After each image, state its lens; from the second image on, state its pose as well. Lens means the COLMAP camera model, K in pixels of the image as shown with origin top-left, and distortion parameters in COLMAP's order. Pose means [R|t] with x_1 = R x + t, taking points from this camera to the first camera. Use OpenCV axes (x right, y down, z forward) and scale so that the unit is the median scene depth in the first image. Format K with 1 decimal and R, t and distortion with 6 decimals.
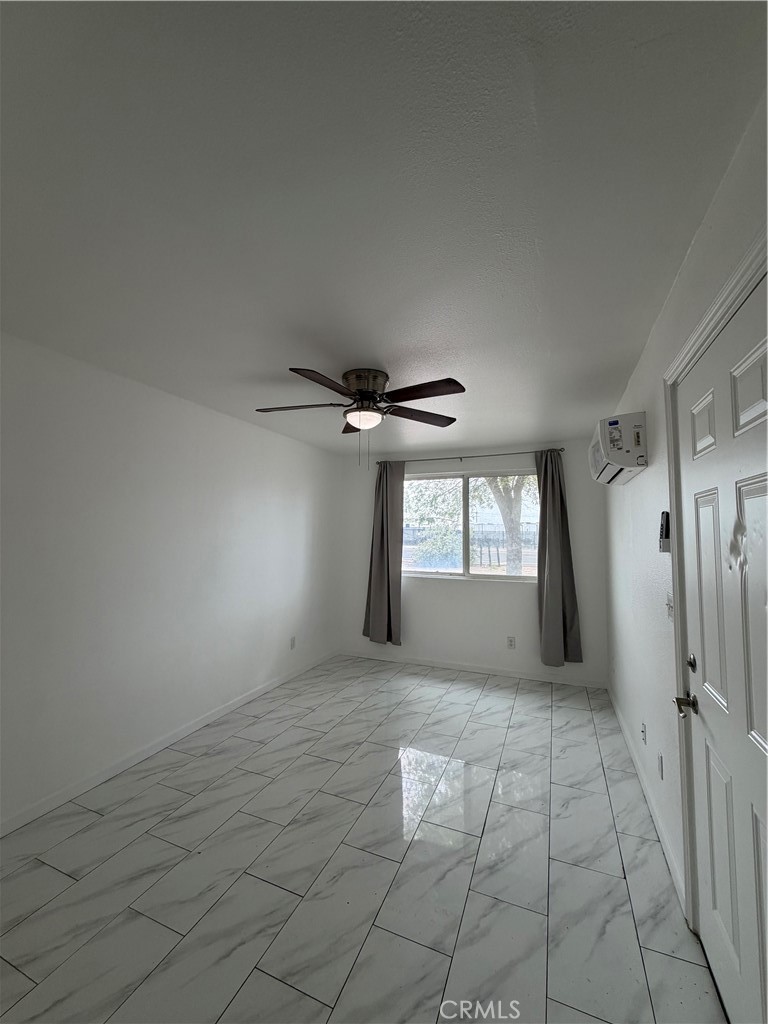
lens RADIAL K [[408.0, 0, 384.0], [0, 408.0, 512.0], [0, 0, 1]] dist [-0.000850, 0.000196]
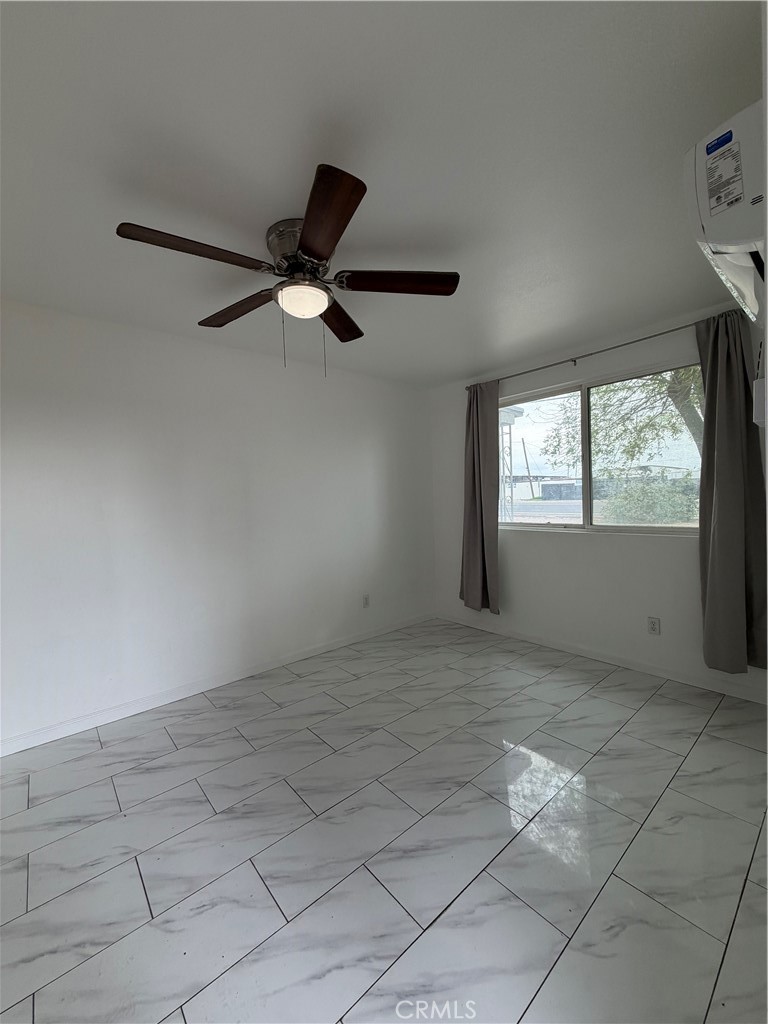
lens RADIAL K [[408.0, 0, 384.0], [0, 408.0, 512.0], [0, 0, 1]] dist [-0.000850, 0.000196]
pose [[0.892297, -0.021721, -0.450925, 0.238774], [0.066152, 0.994351, 0.083004, 0.052605], [0.446575, -0.103894, 0.888694, 0.241703]]
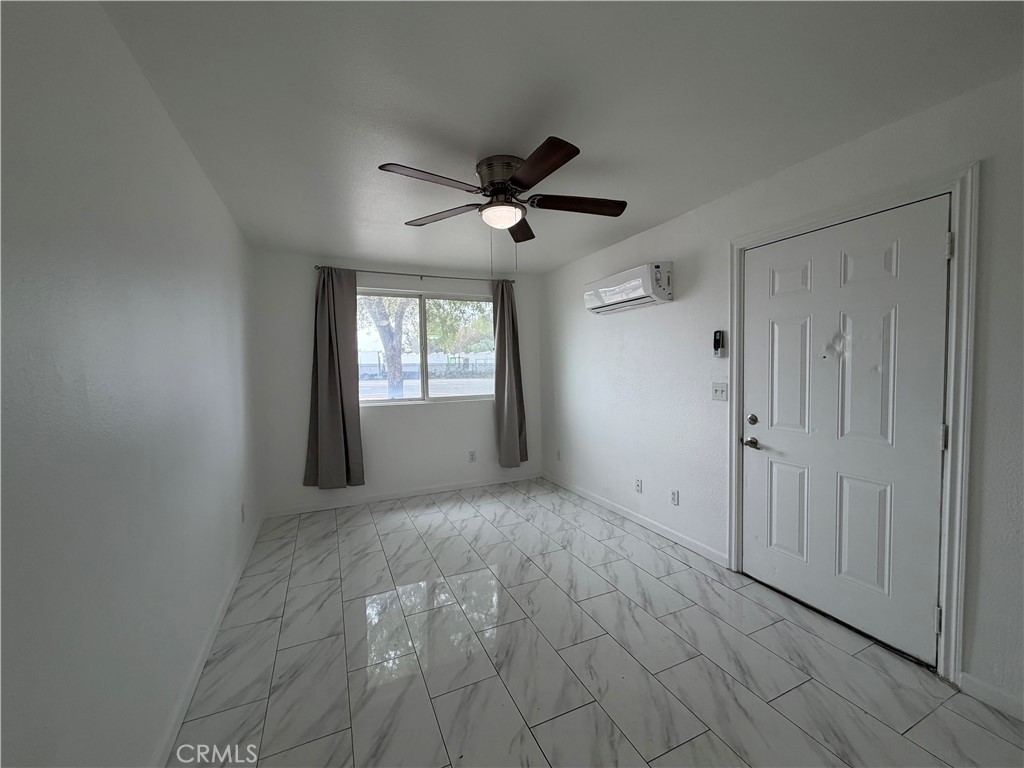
lens RADIAL K [[409.1, 0, 510.9], [0, 409.1, 383.8], [0, 0, 1]] dist [0.000925, 0.000119]
pose [[0.681075, -0.051736, 0.730384, -0.432794], [-0.017384, 0.996077, 0.086766, 0.034021], [-0.732008, -0.071791, 0.677503, 0.218722]]
